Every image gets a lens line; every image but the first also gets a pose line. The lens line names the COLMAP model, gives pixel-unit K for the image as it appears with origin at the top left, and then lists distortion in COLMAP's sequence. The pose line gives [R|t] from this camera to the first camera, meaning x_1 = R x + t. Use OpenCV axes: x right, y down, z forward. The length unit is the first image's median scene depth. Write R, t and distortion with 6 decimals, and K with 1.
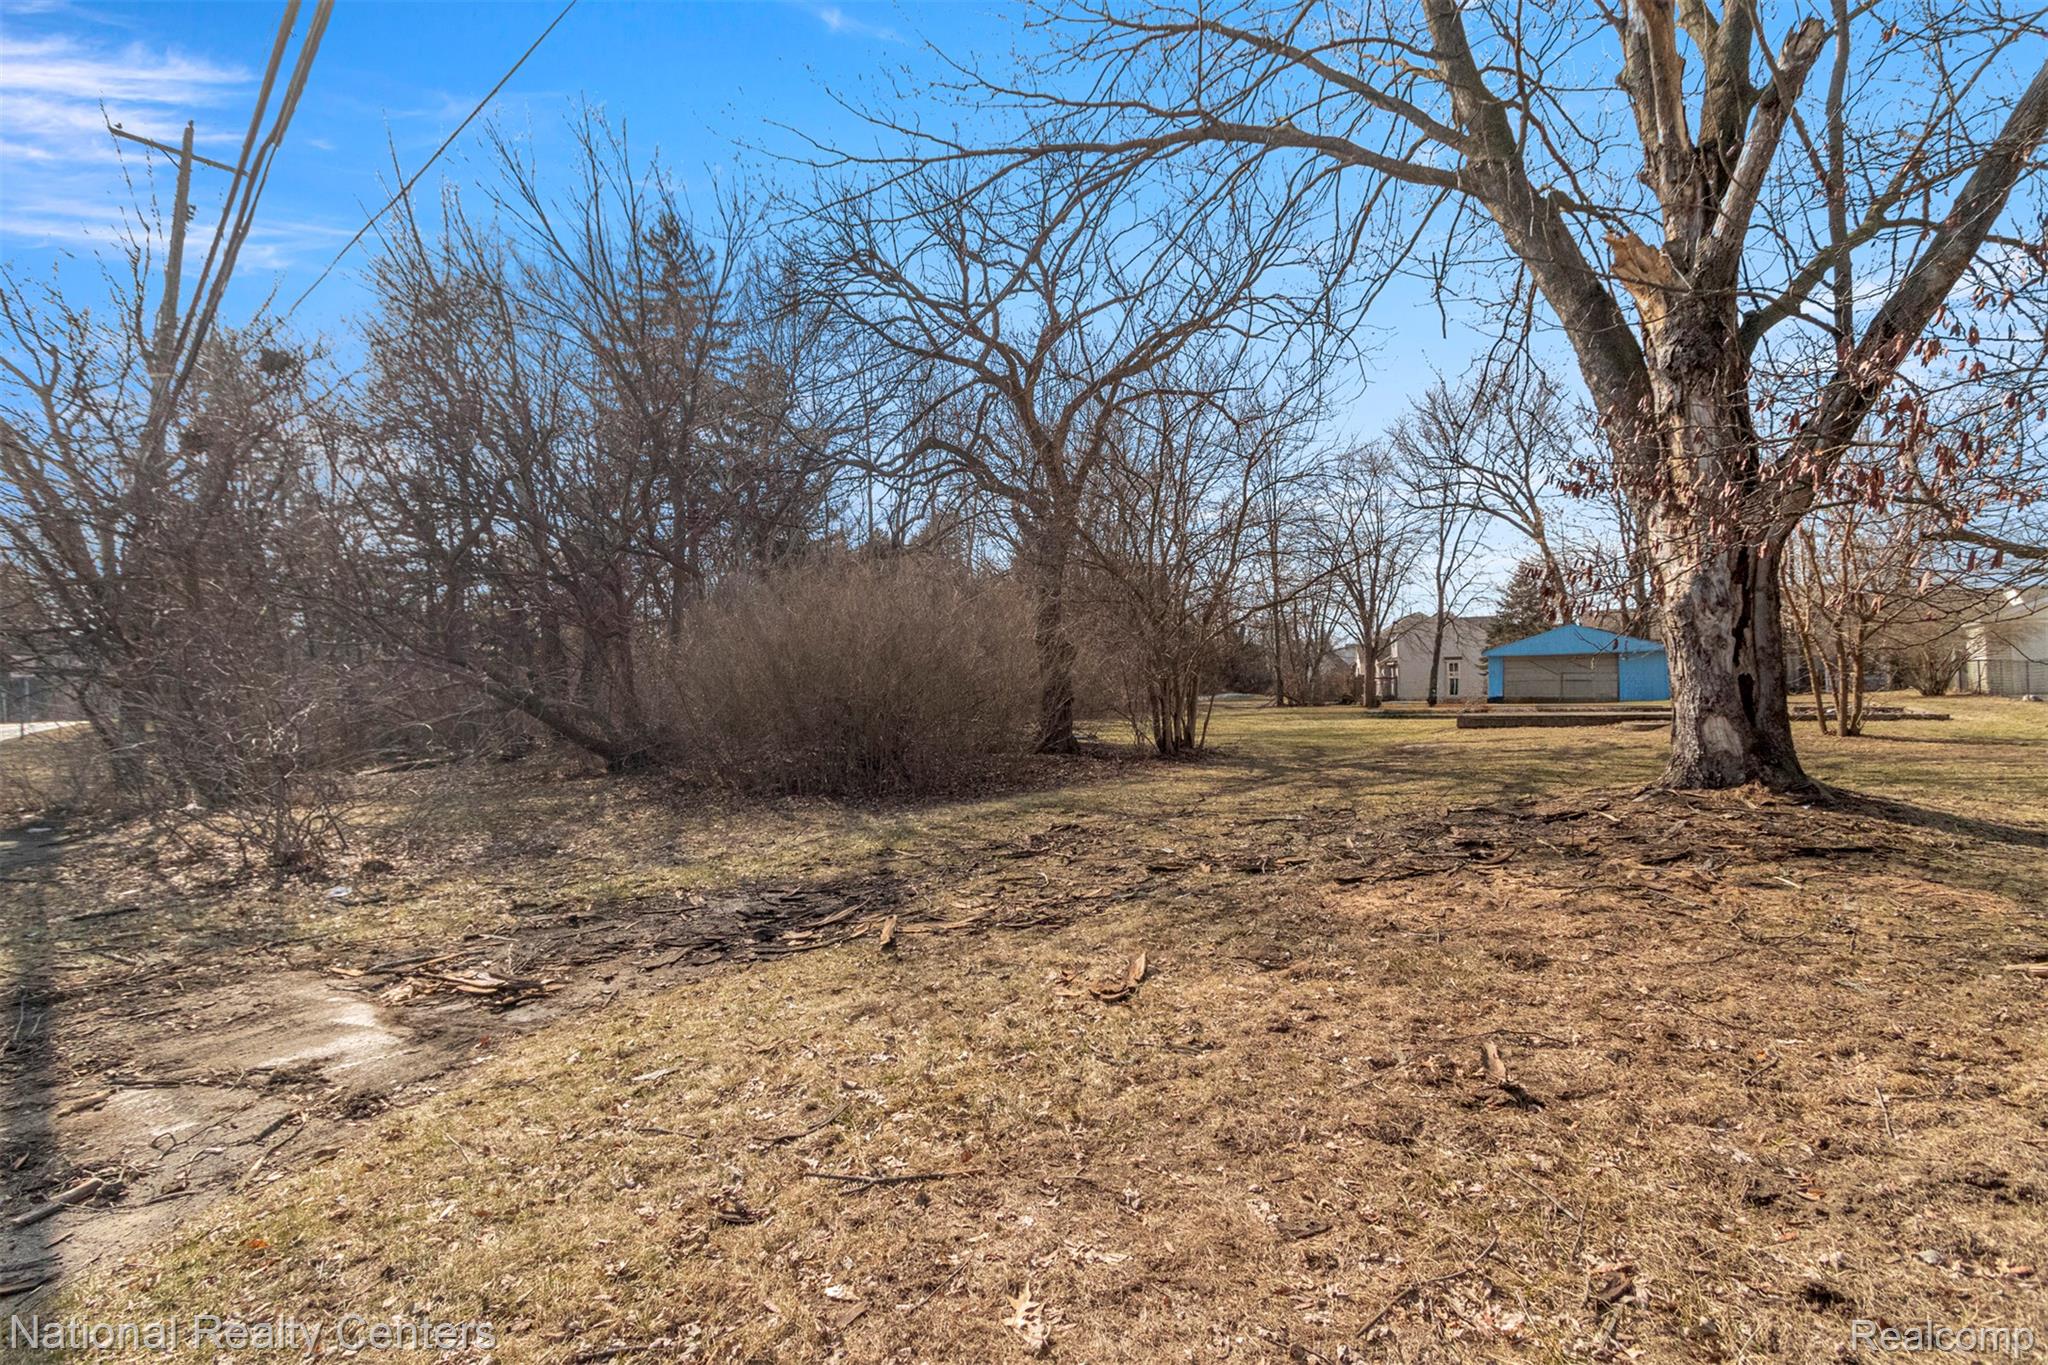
lens RADIAL K [[944.3, 0, 1024.2], [0, 944.3, 663.5], [0, 0, 1]] dist [0.000289, 0.000021]
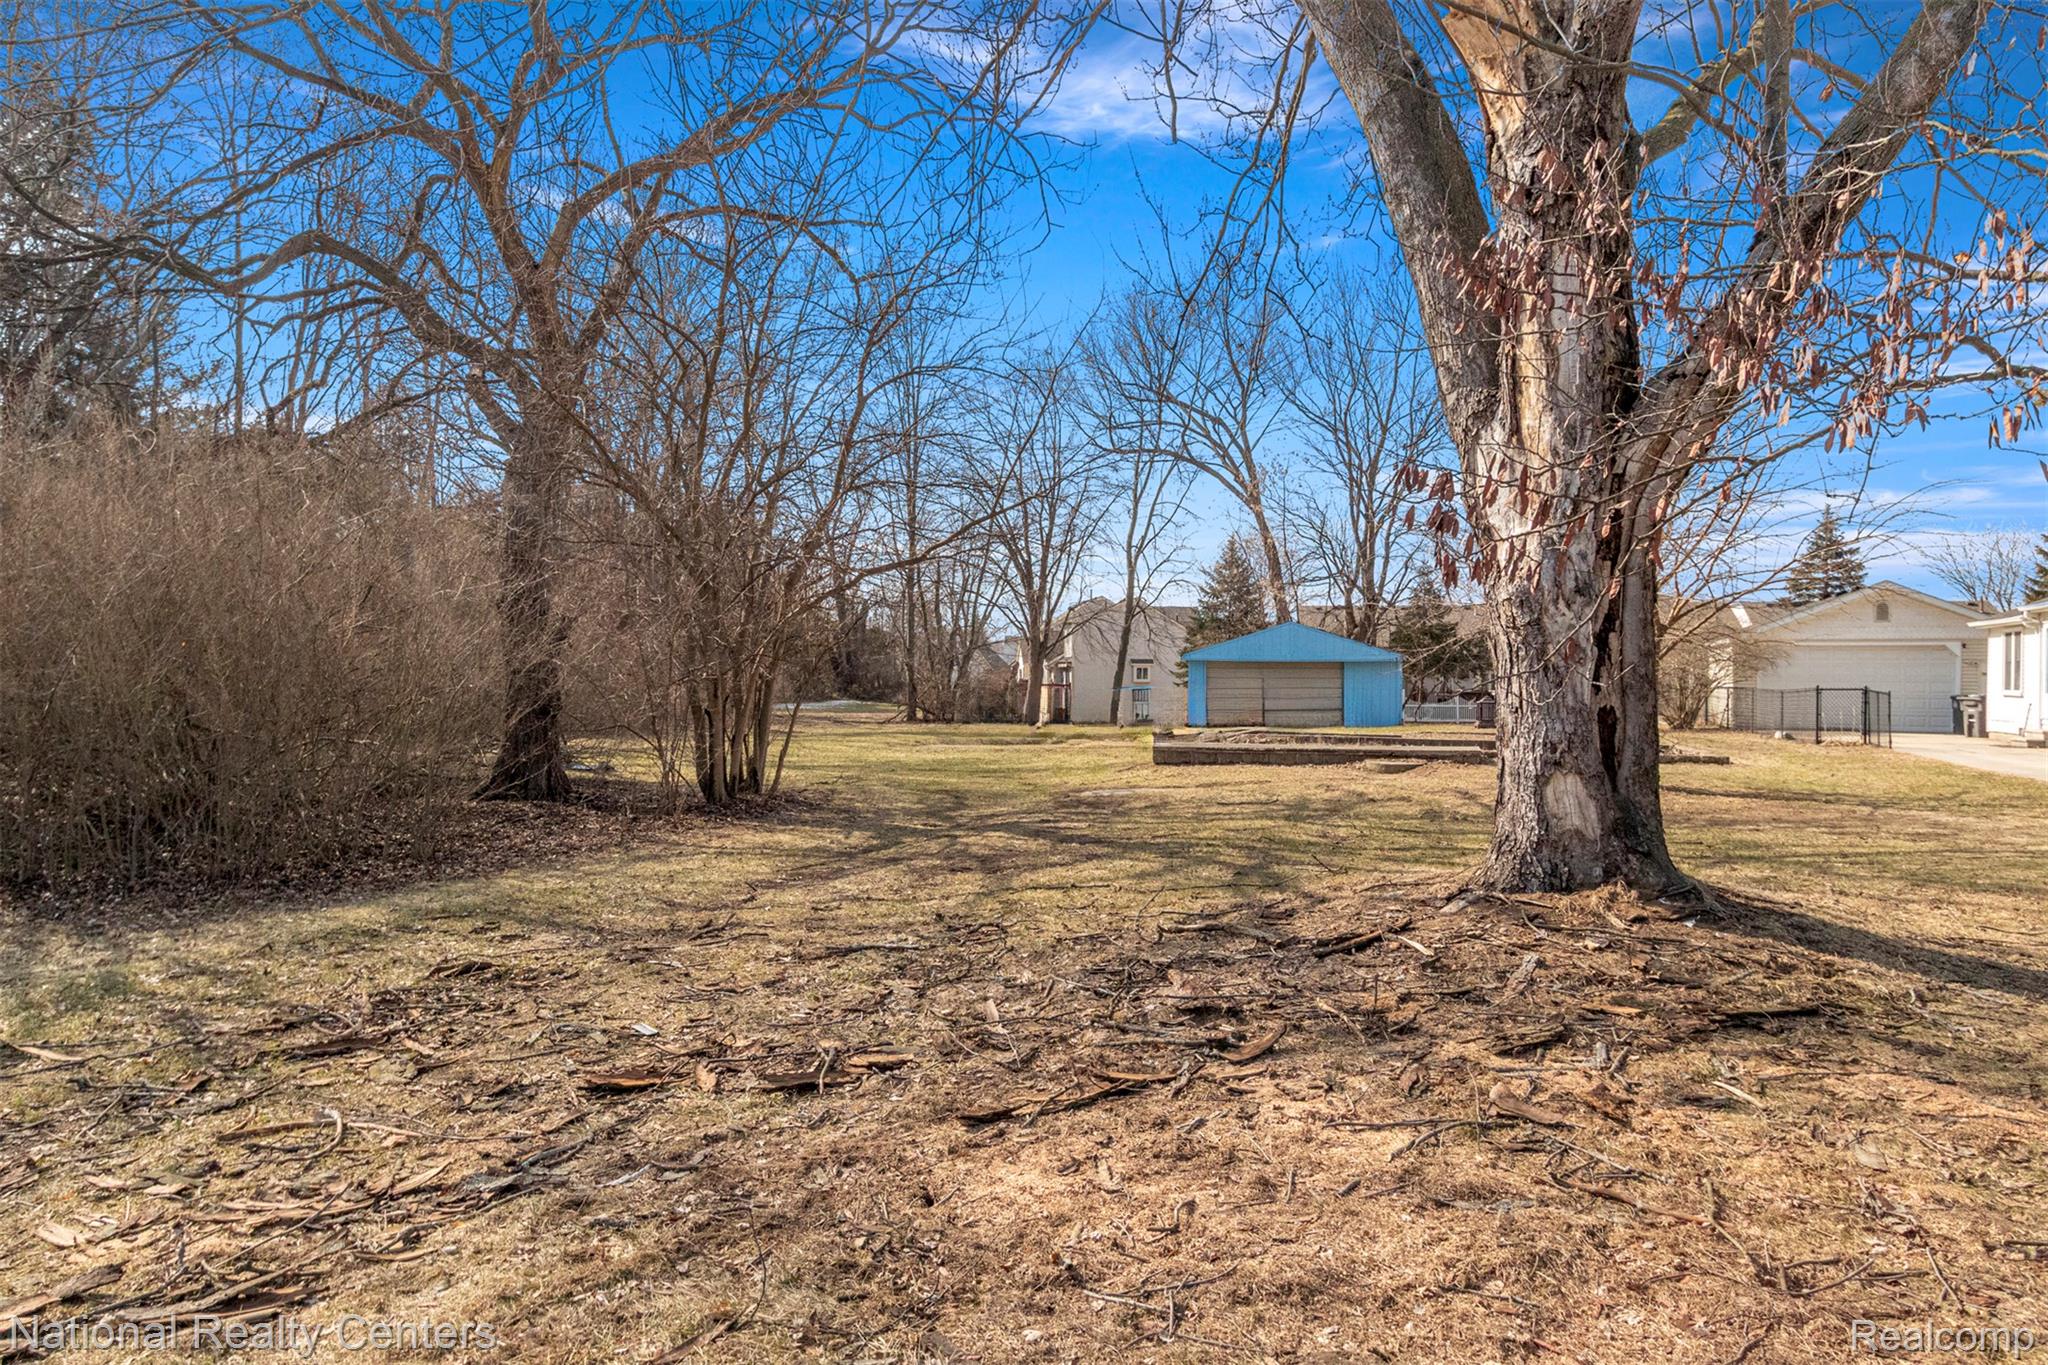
lens RADIAL K [[890.1, 0, 1024.0], [0, 890.1, 682.5], [0, 0, 1]] dist [0.000824, 0.000064]
pose [[0.940780, 0.028348, 0.337830, 0.158110], [-0.039183, 0.998912, 0.025295, -0.003414], [-0.336746, -0.037034, 0.940867, 0.448051]]
